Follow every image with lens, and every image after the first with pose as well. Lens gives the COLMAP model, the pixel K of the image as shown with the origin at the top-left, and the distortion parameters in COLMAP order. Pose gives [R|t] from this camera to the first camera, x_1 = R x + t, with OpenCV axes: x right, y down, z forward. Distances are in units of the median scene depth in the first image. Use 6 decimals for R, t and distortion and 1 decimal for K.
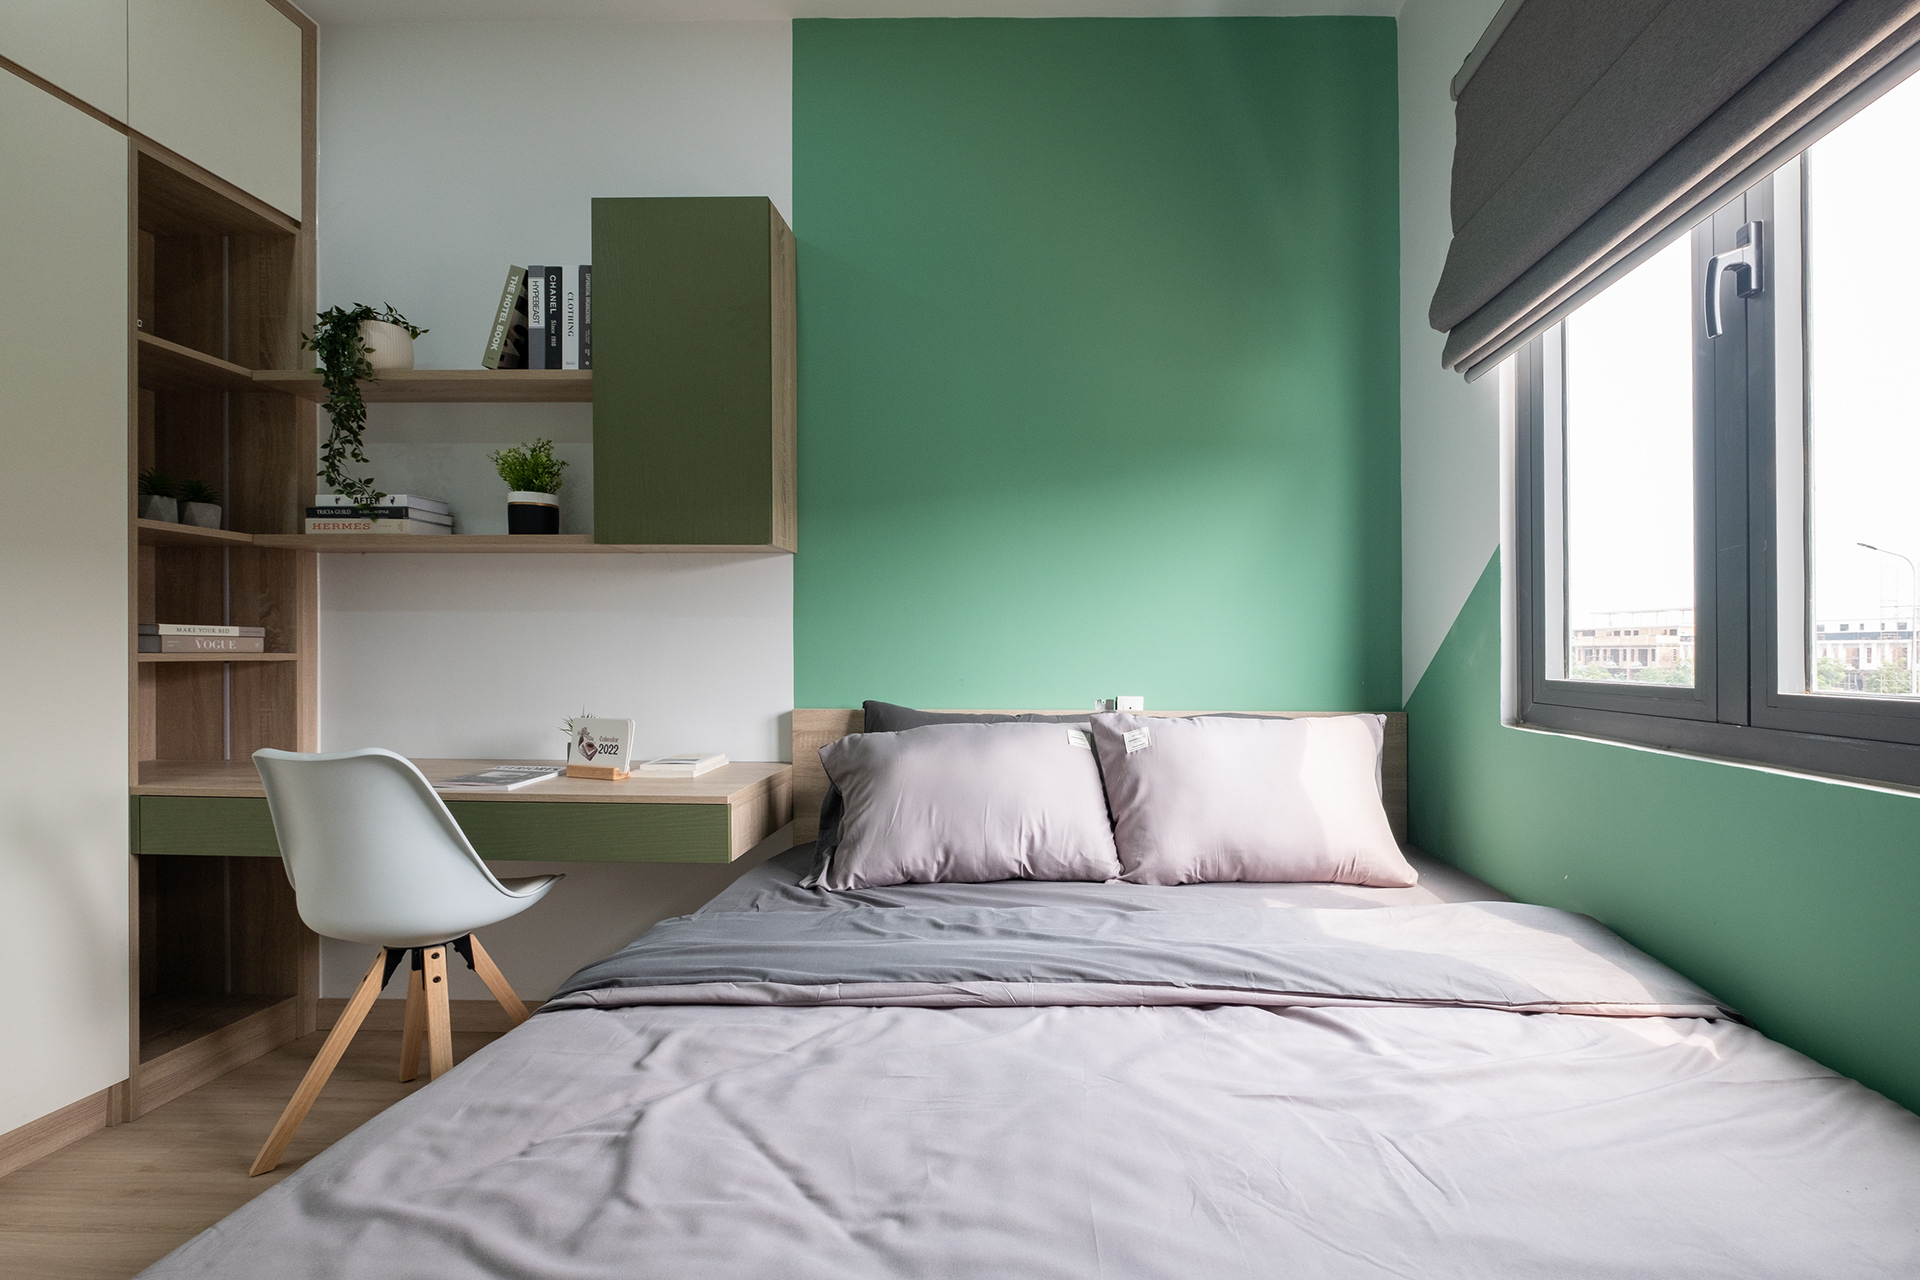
lens RADIAL K [[888.4, 0, 1079.4], [0, 888.4, 660.5], [0, 0, 1]] dist [-0.000178, -0.000526]
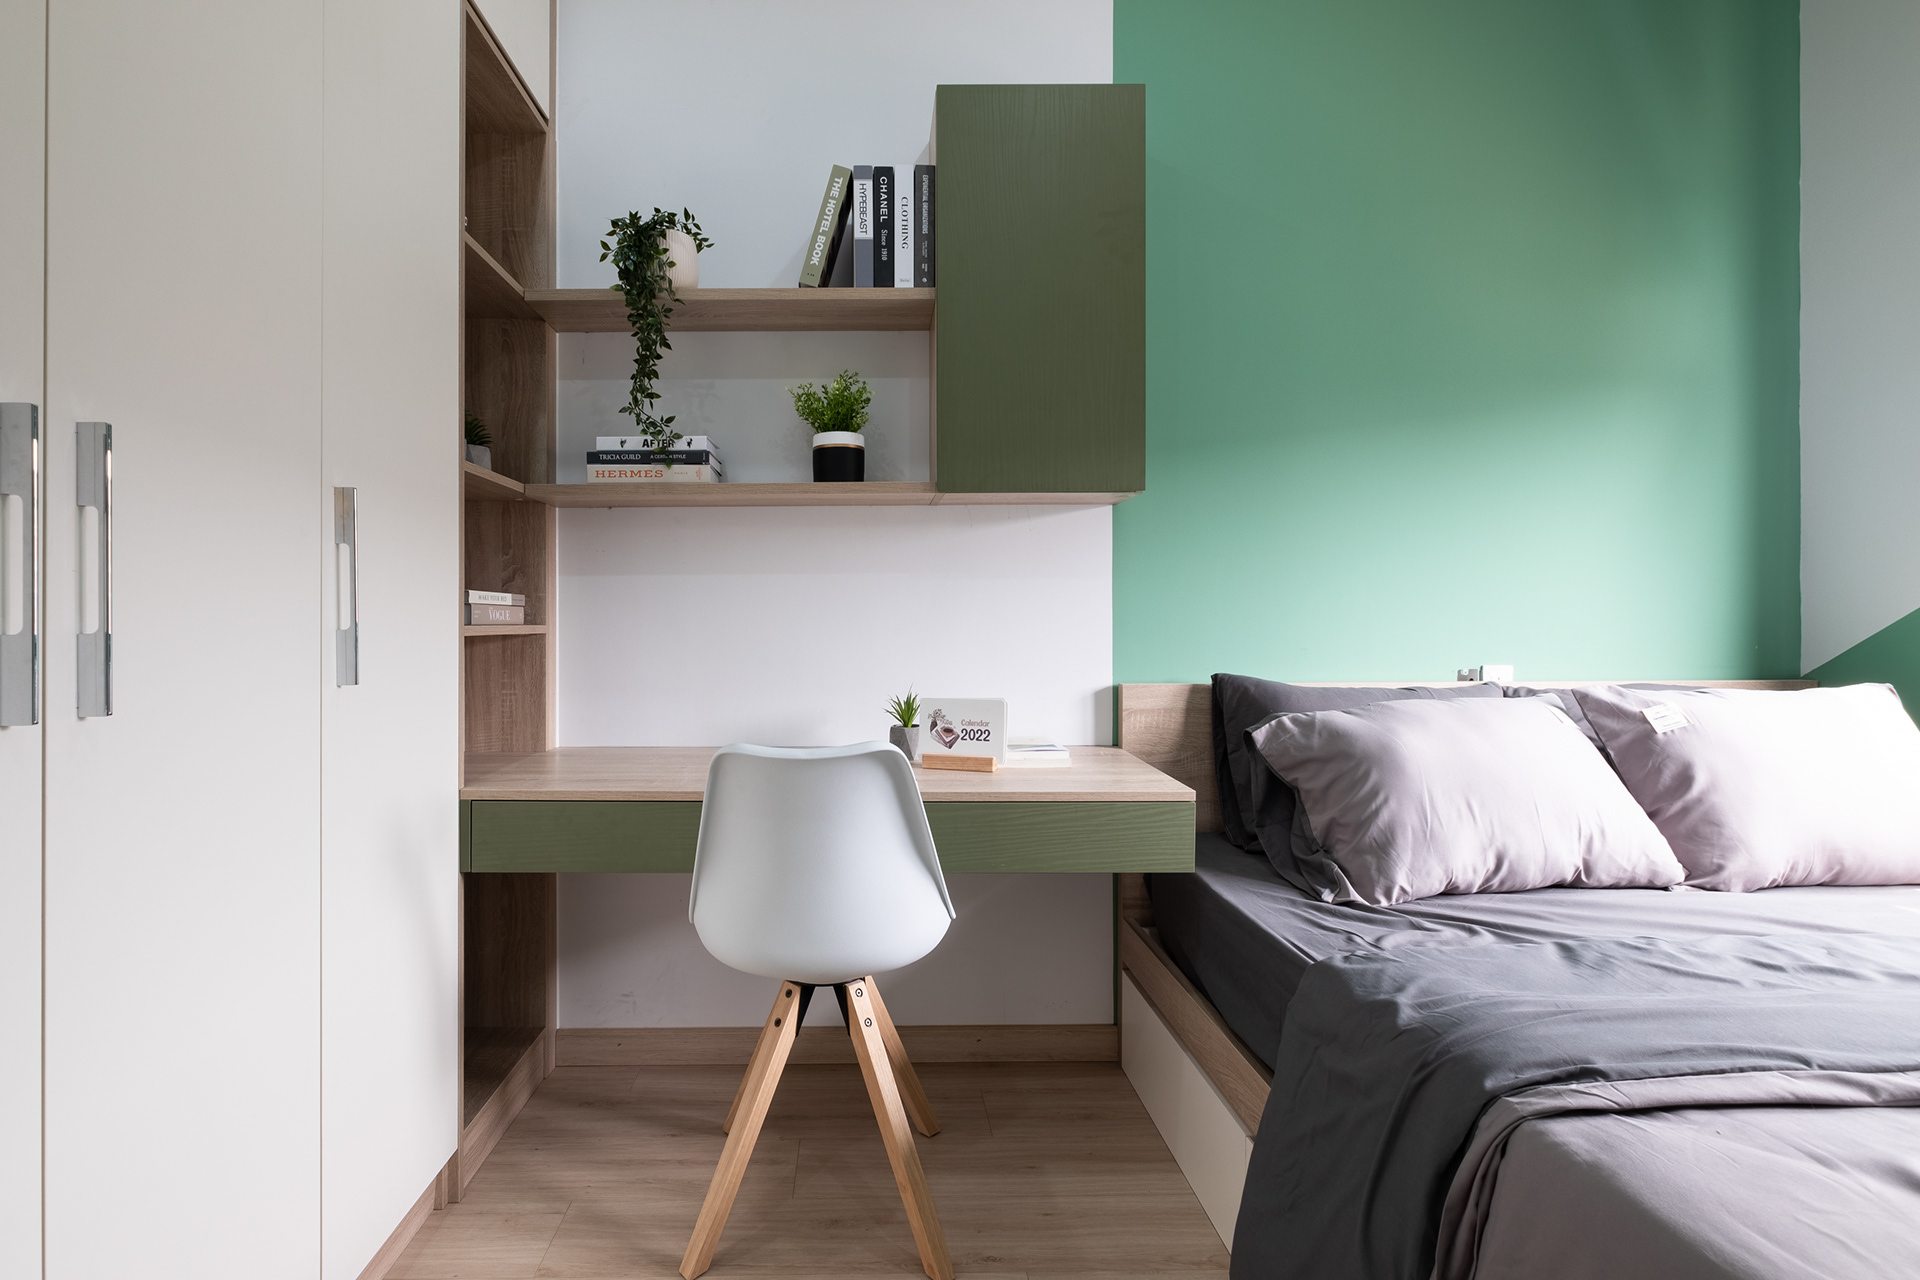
lens RADIAL K [[888.7, 0, 956.2], [0, 888.7, 624.2], [0, 0, 1]] dist [-0.001486, 0.000087]
pose [[0.999683, -0.009487, 0.023323, -0.556957], [0.009583, 0.999946, -0.004004, -0.001909], [-0.023284, 0.004226, 0.999720, 0.153736]]
